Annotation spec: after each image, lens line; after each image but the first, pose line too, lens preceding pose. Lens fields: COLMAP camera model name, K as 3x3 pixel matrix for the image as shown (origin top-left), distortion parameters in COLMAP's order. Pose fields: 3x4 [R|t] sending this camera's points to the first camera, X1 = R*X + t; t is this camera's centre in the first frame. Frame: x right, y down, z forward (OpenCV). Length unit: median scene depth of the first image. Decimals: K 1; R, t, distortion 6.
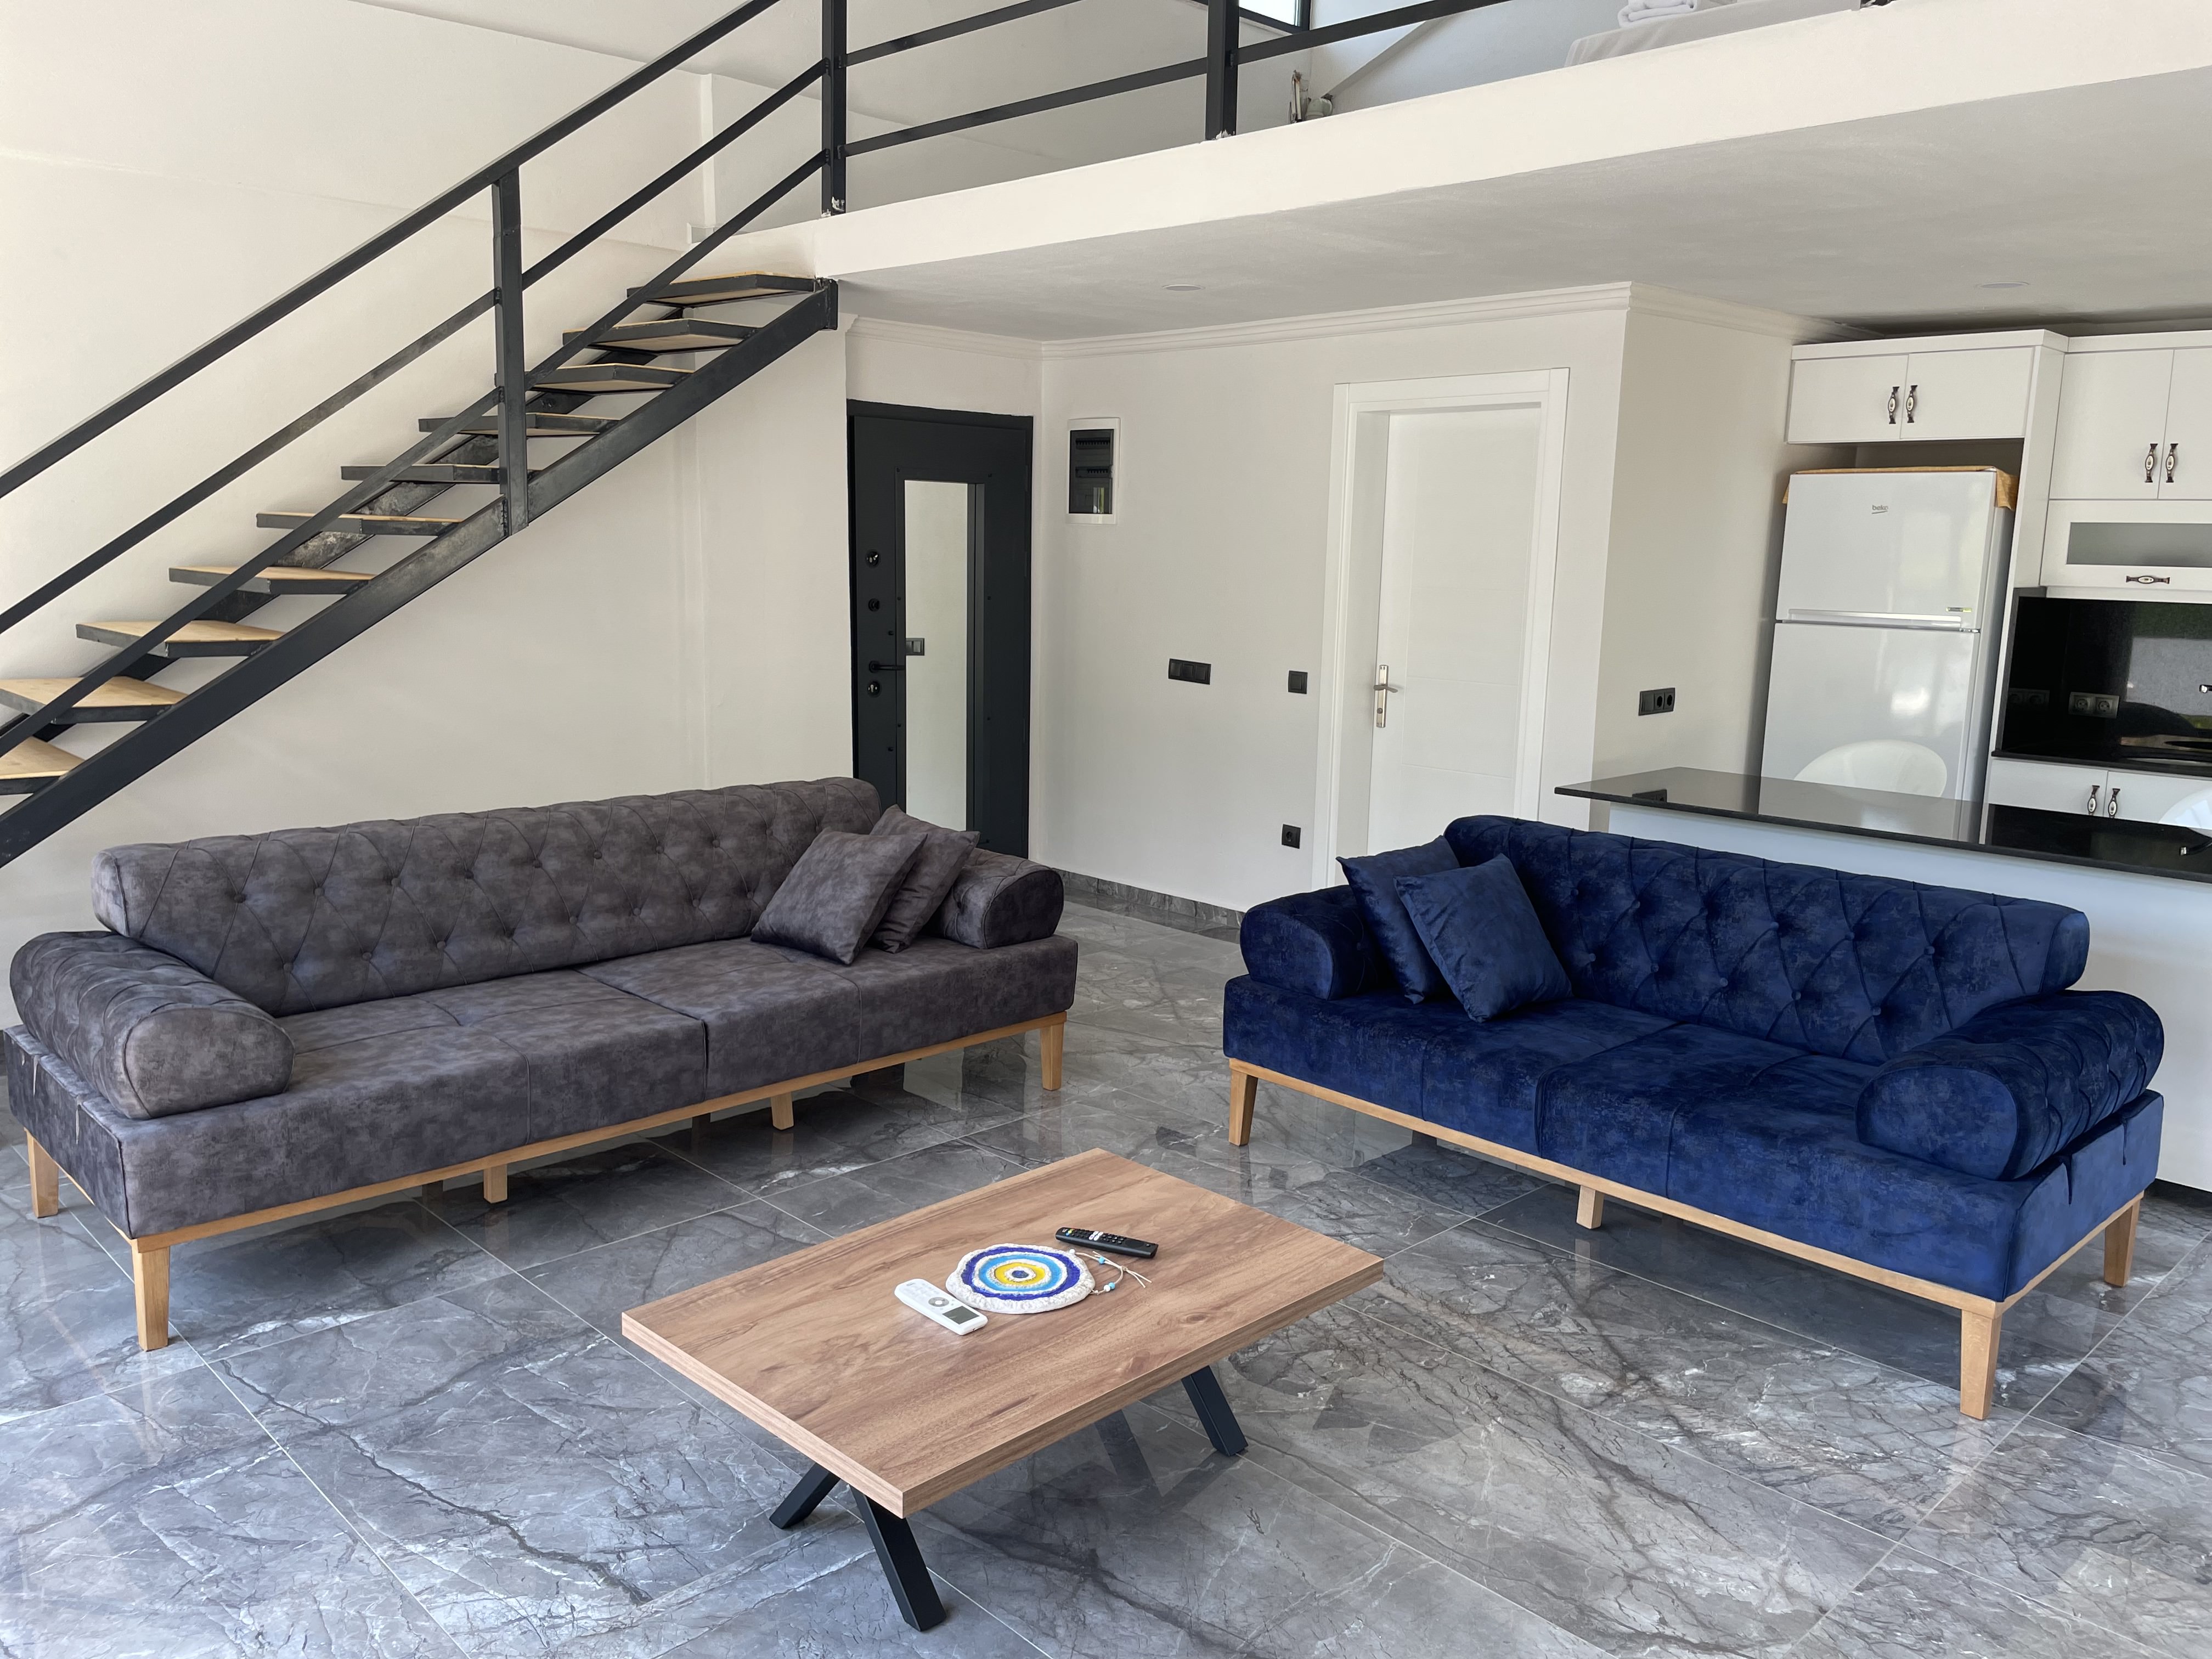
lens RADIAL K [[1692.5, 0, 1115.7], [0, 1692.5, 786.9], [0, 0, 1]] dist [0.110696, -0.152384]
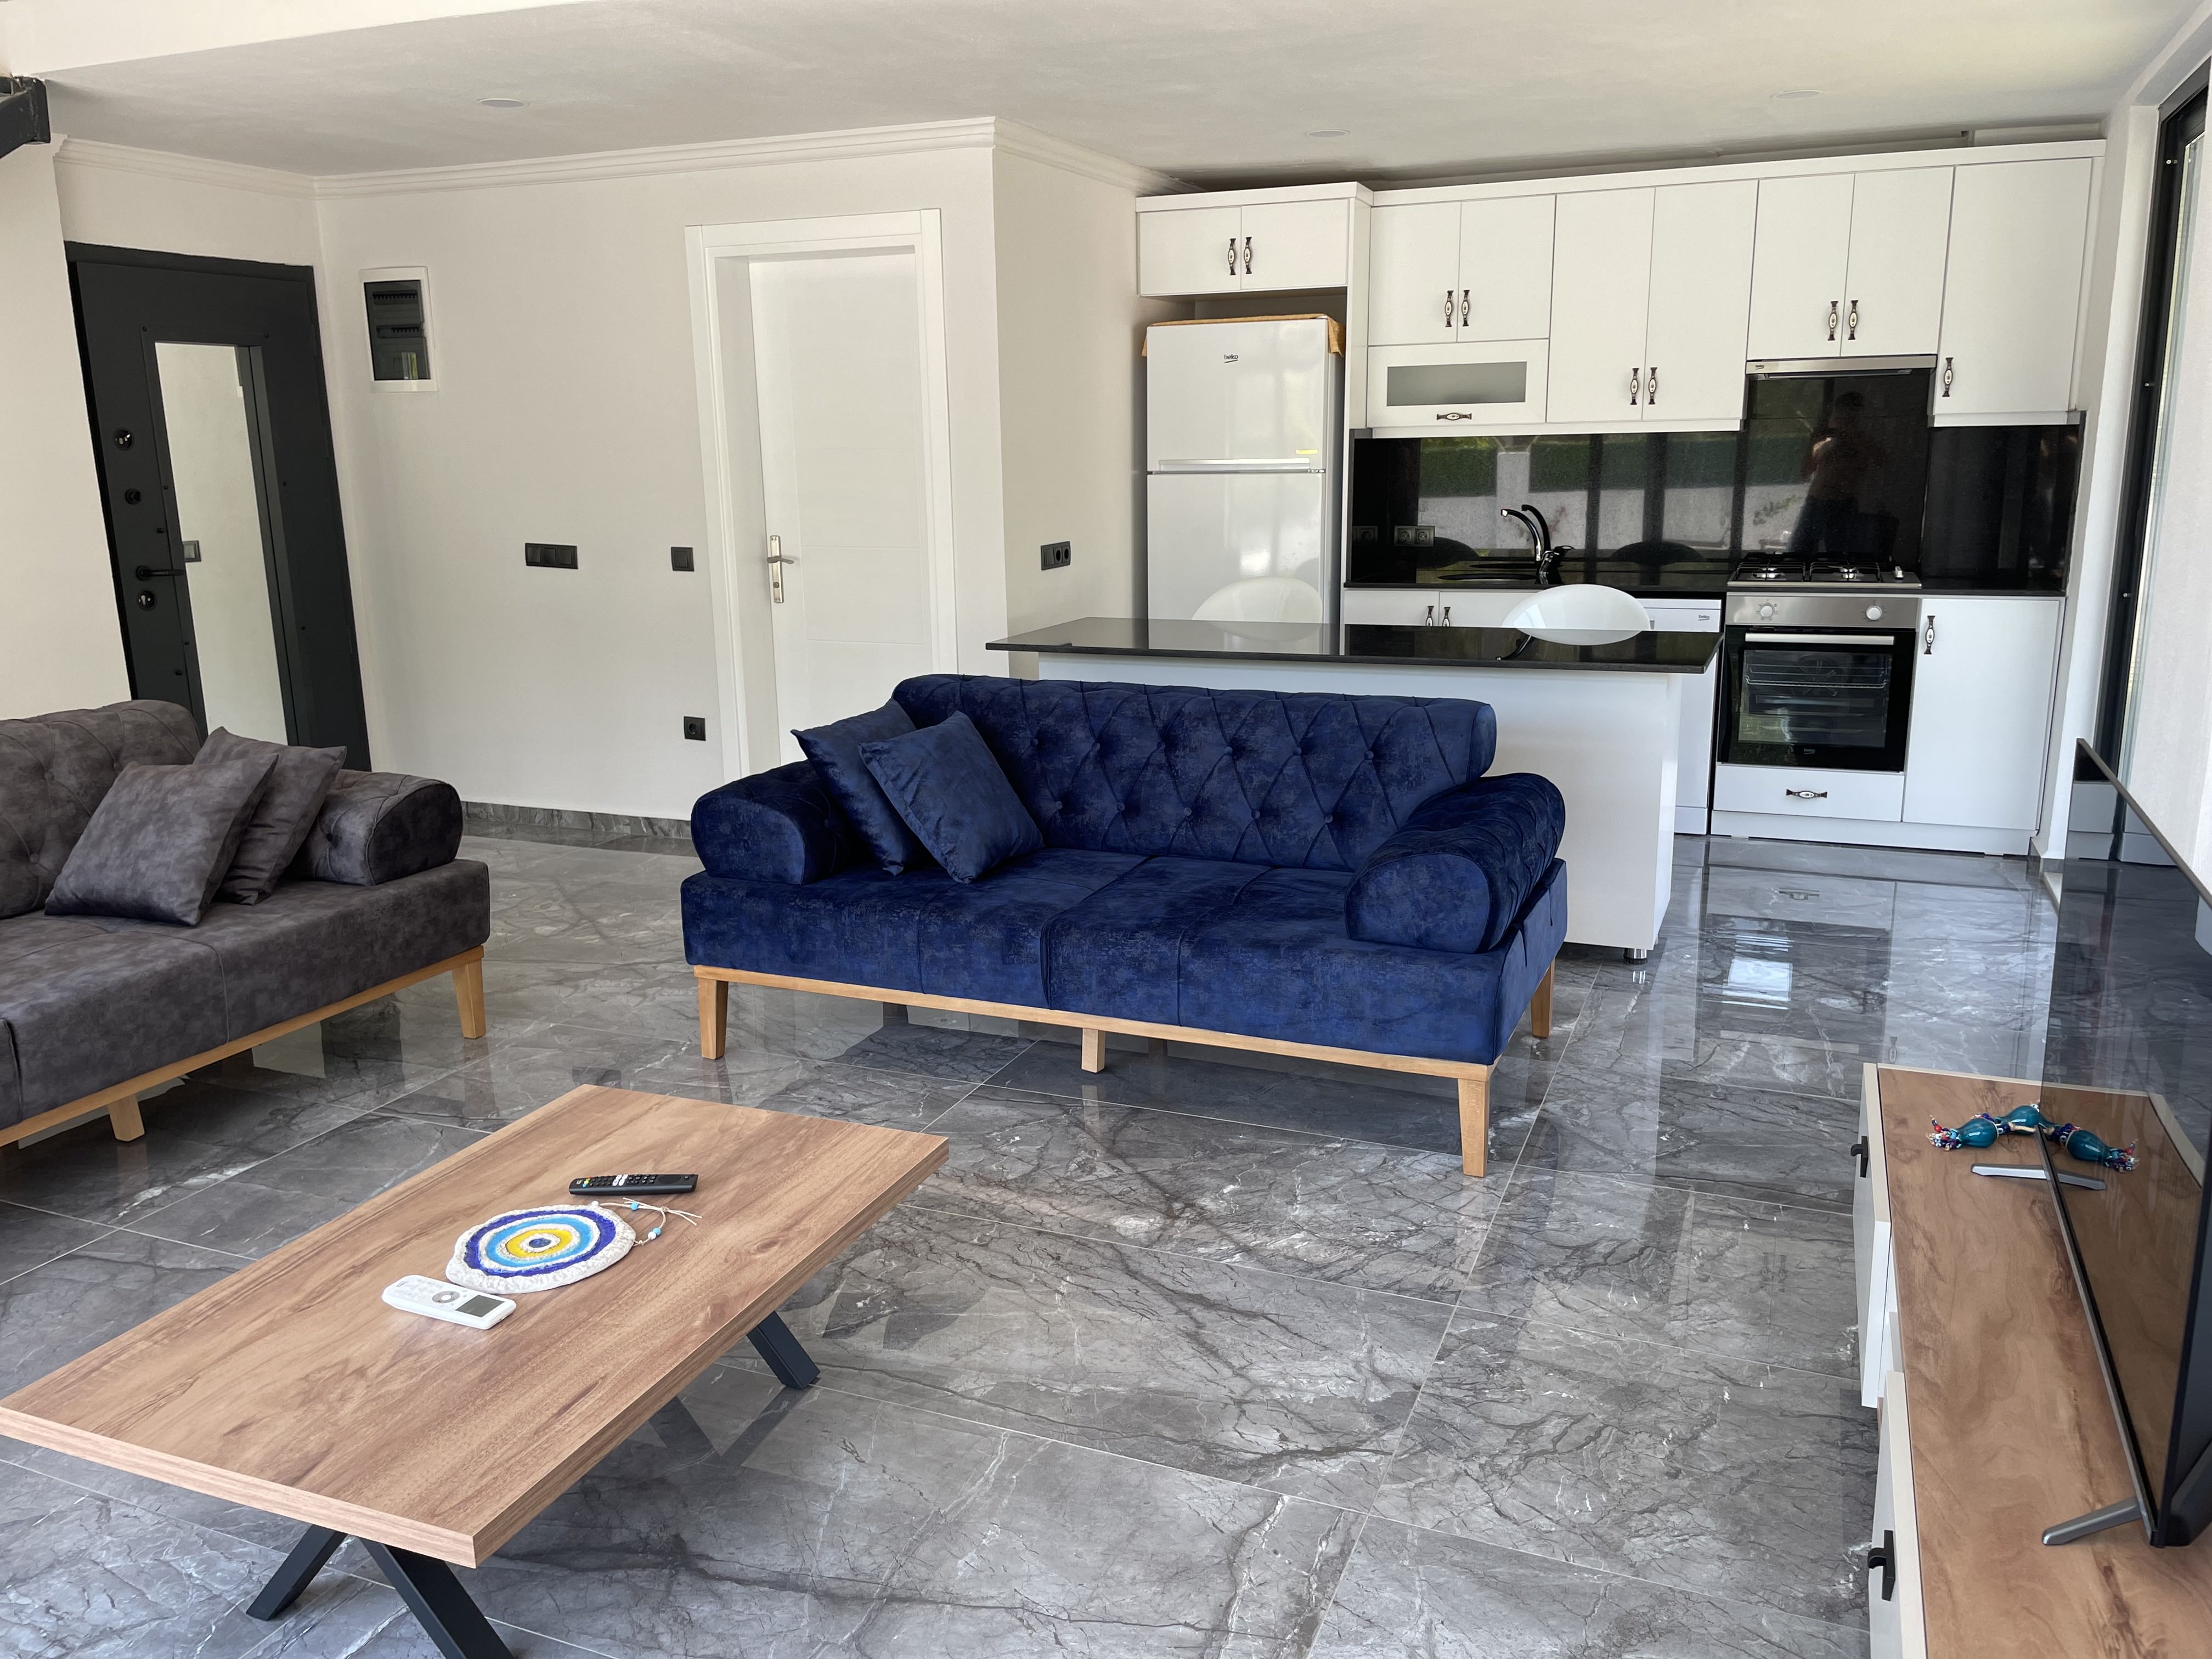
lens RADIAL K [[1692.5, 0, 1115.7], [0, 1692.5, 786.9], [0, 0, 1]] dist [0.110696, -0.152384]
pose [[0.919854, -0.114383, 0.375214, -0.063786], [0.093254, 0.992884, 0.074064, 0.023169], [-0.381015, -0.033138, 0.923975, 0.099120]]
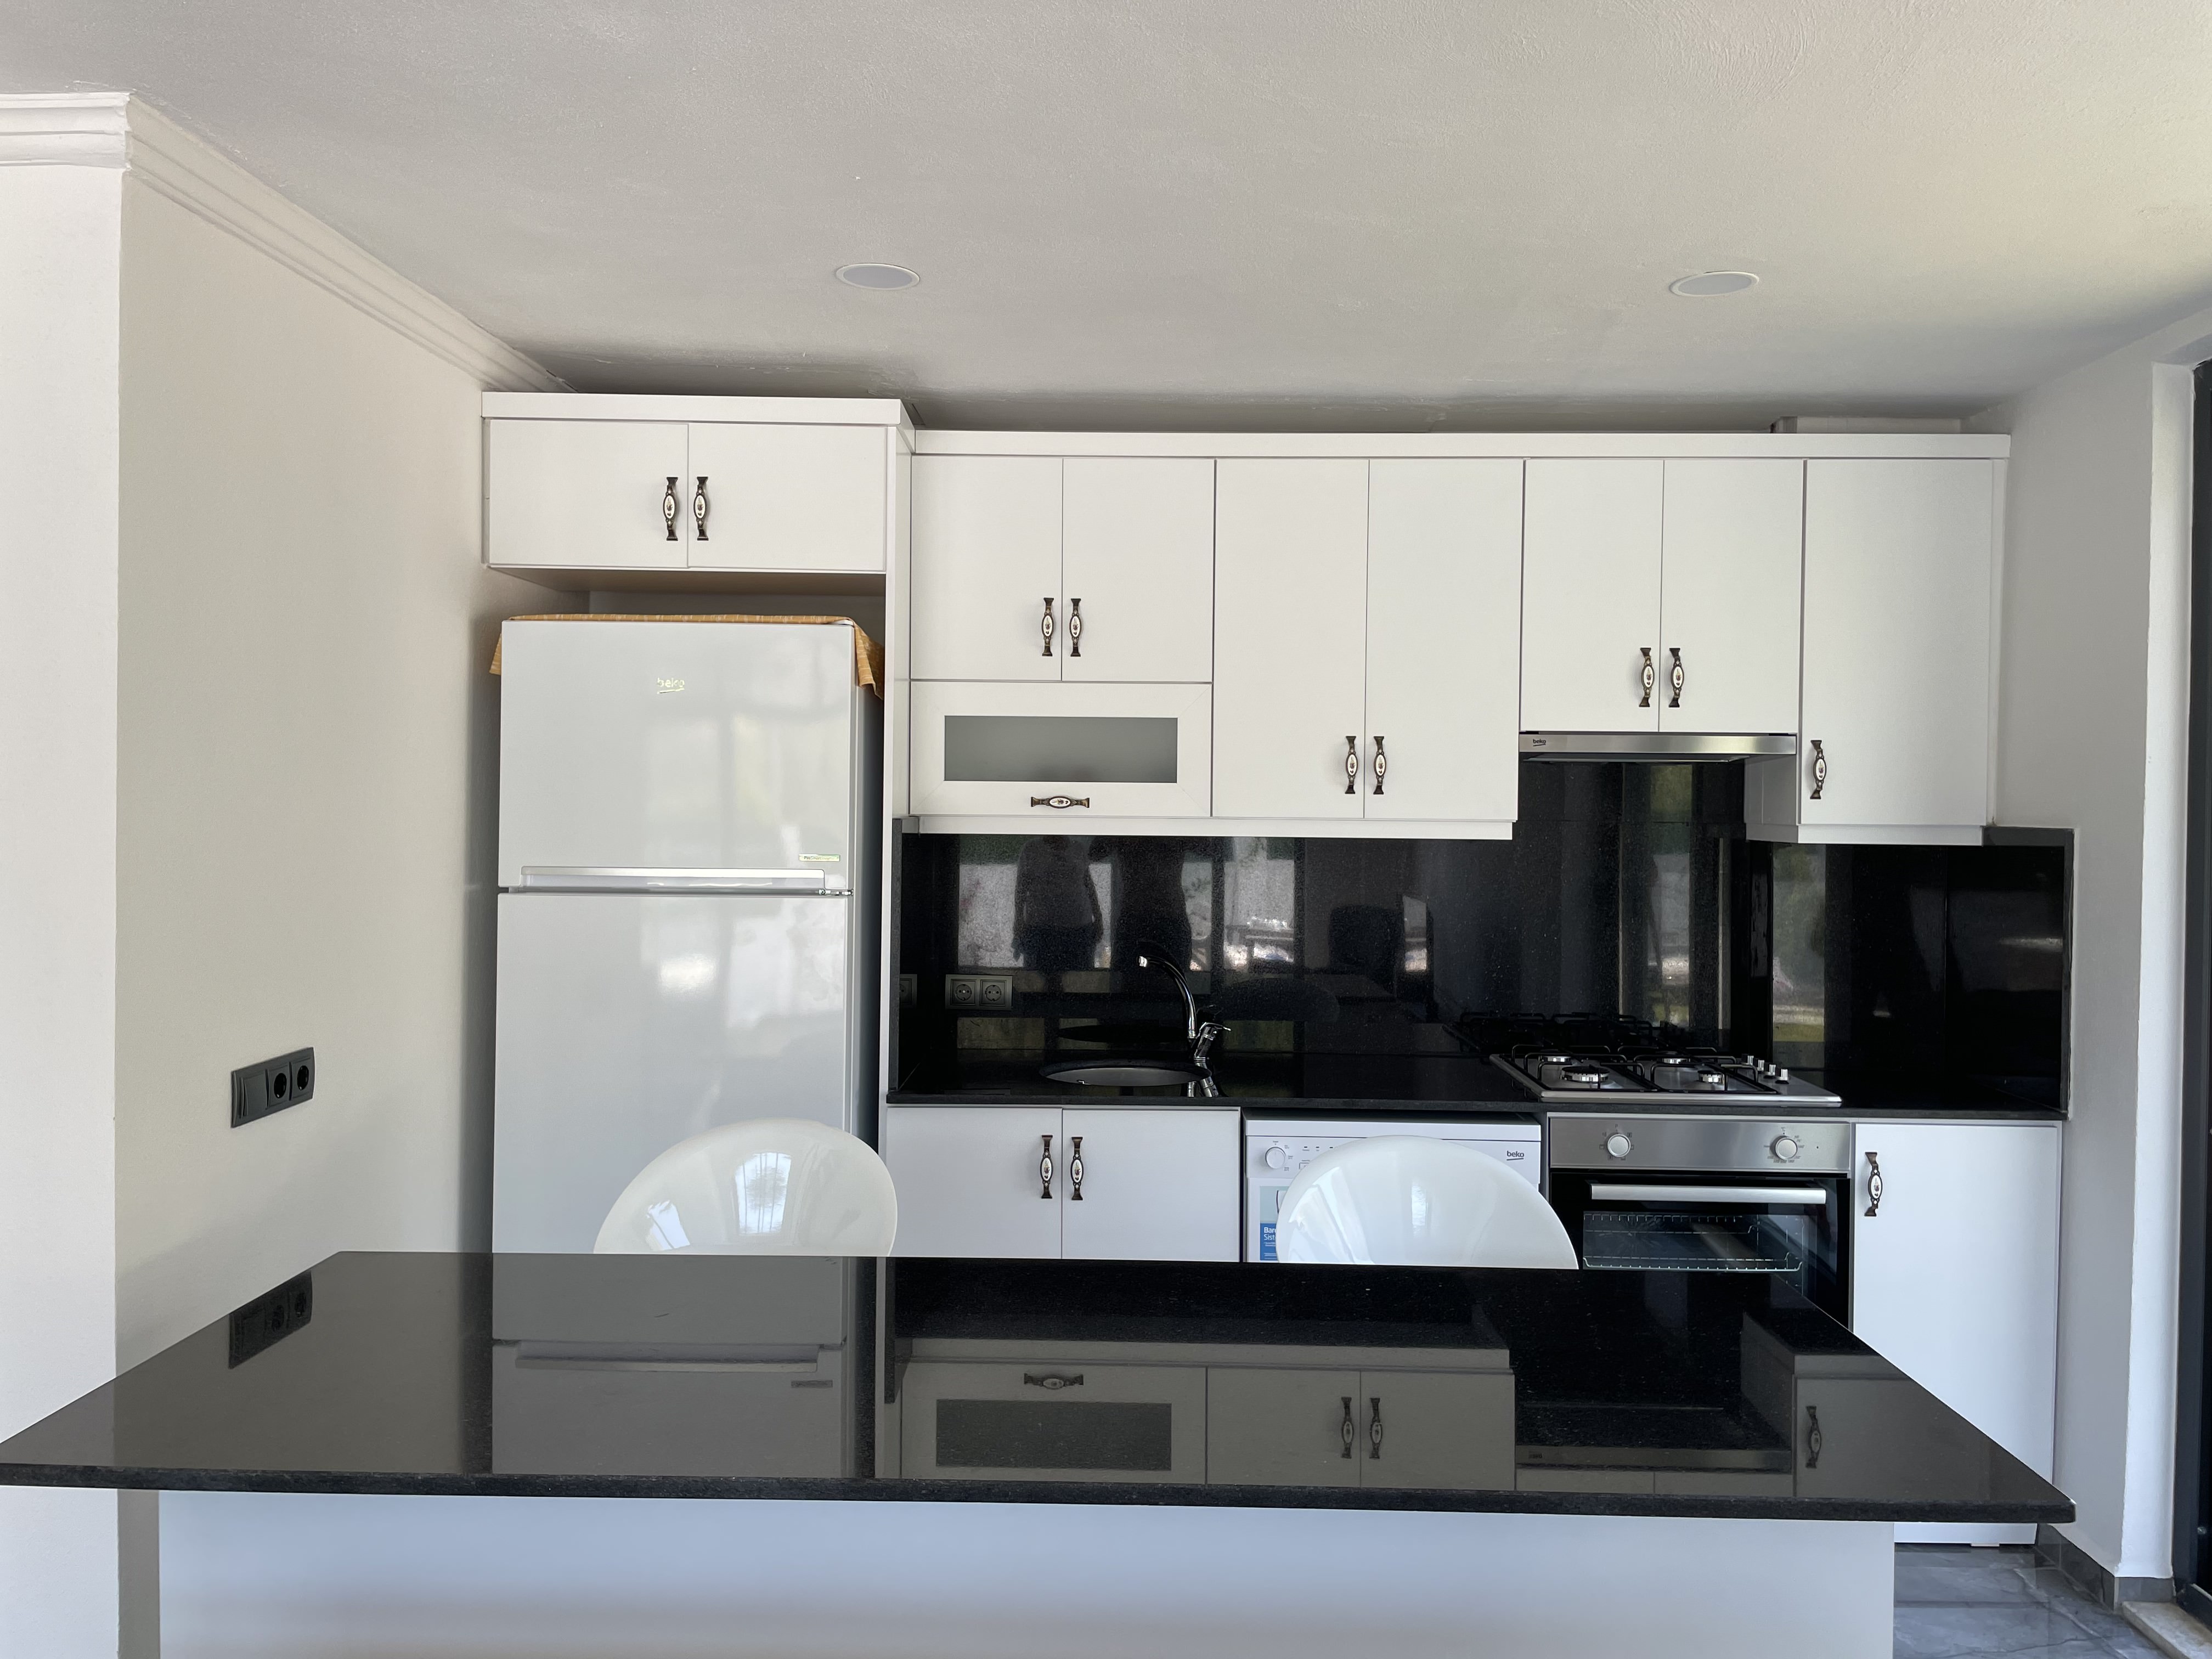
lens RADIAL K [[1679.5, 0, 1135.3], [0, 1679.5, 821.1], [0, 0, 1]] dist [0.104207, -0.151662]
pose [[0.712789, -0.022450, 0.701019, 0.269715], [0.109960, 0.990705, -0.080079, -0.092559], [-0.692705, 0.134163, 0.708632, 0.836544]]
